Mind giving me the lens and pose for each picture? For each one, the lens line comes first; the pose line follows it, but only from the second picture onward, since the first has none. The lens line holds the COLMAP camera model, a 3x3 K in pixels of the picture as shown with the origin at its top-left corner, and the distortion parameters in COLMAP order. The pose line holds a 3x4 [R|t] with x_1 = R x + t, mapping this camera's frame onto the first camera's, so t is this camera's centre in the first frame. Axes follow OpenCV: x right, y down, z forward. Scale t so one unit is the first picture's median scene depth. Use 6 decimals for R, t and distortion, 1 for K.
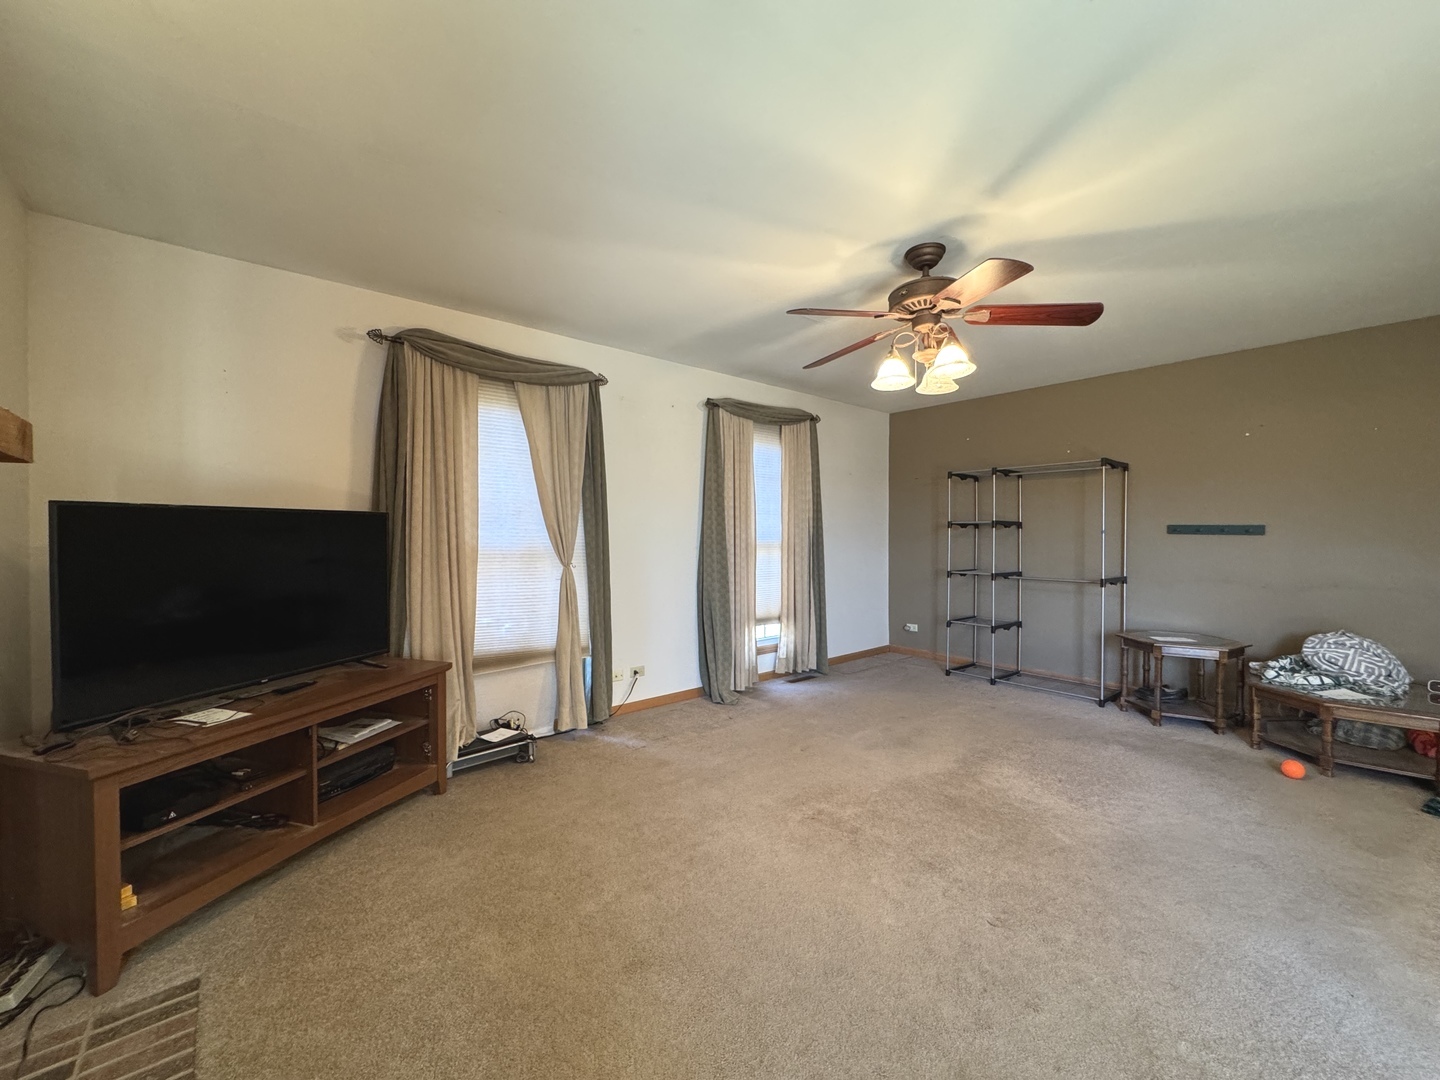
lens RADIAL K [[575.8, 0, 723.3], [0, 575.8, 539.9], [0, 0, 1]] dist [-0.001768, 0.000556]
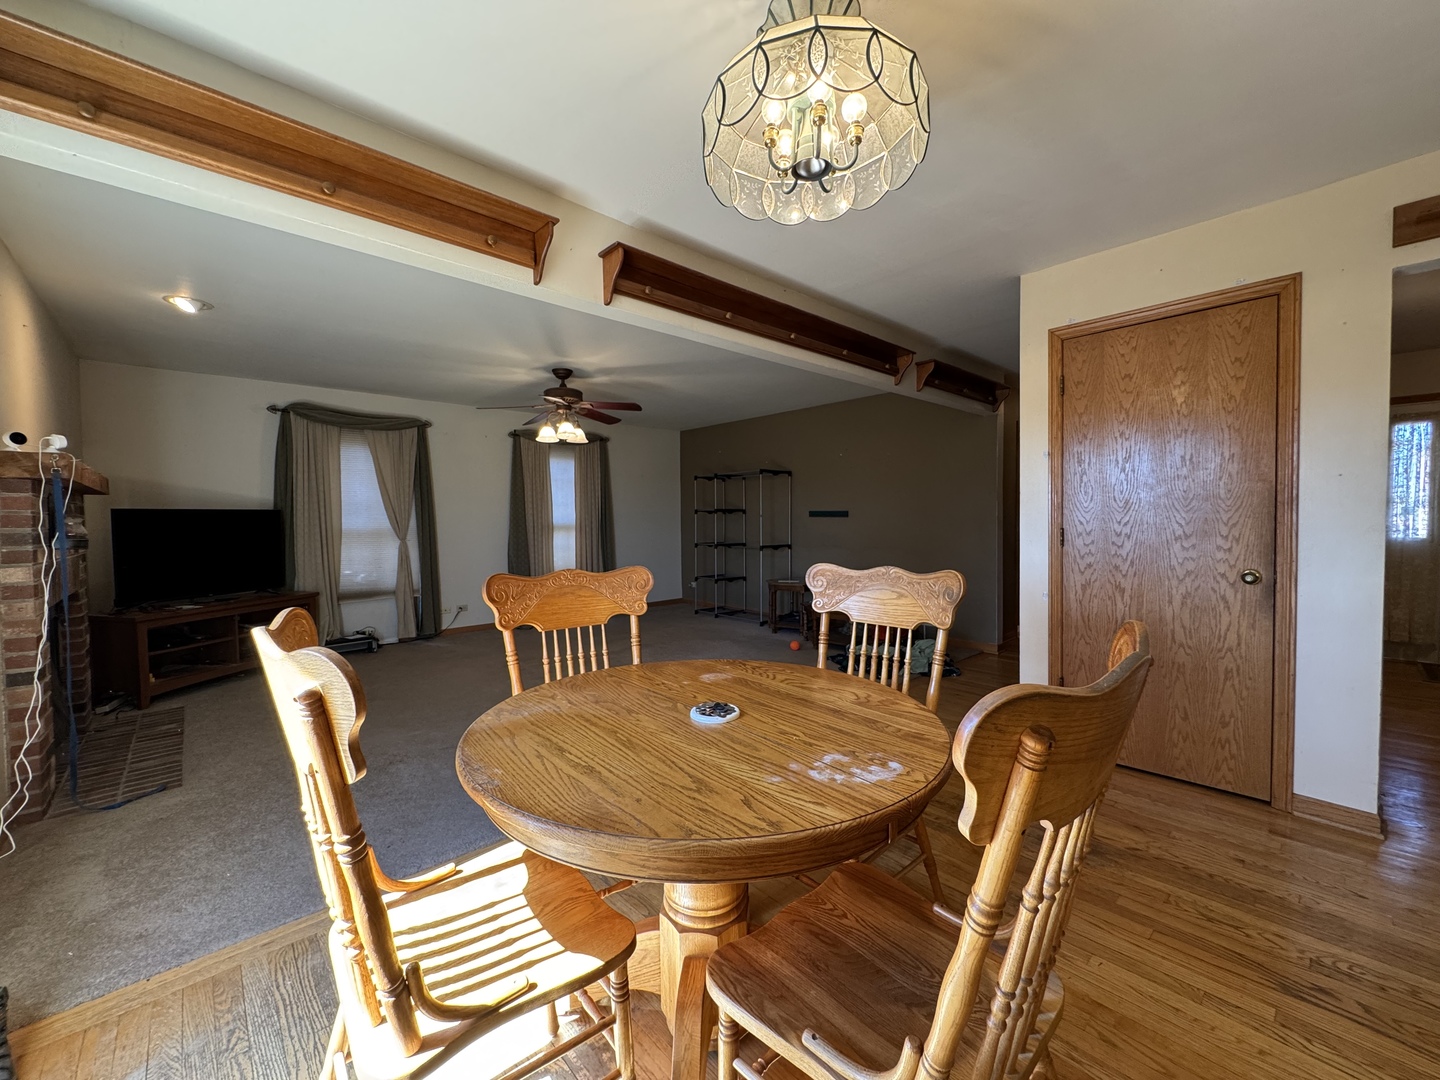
lens RADIAL K [[575.8, 0, 721.8], [0, 575.8, 538.1], [0, 0, 1]] dist [-0.001768, 0.000556]
pose [[0.999149, -0.010921, 0.039762, 0.587795], [0.009976, 0.999665, 0.023893, 0.009644], [-0.040010, -0.023476, 0.998923, -0.695490]]
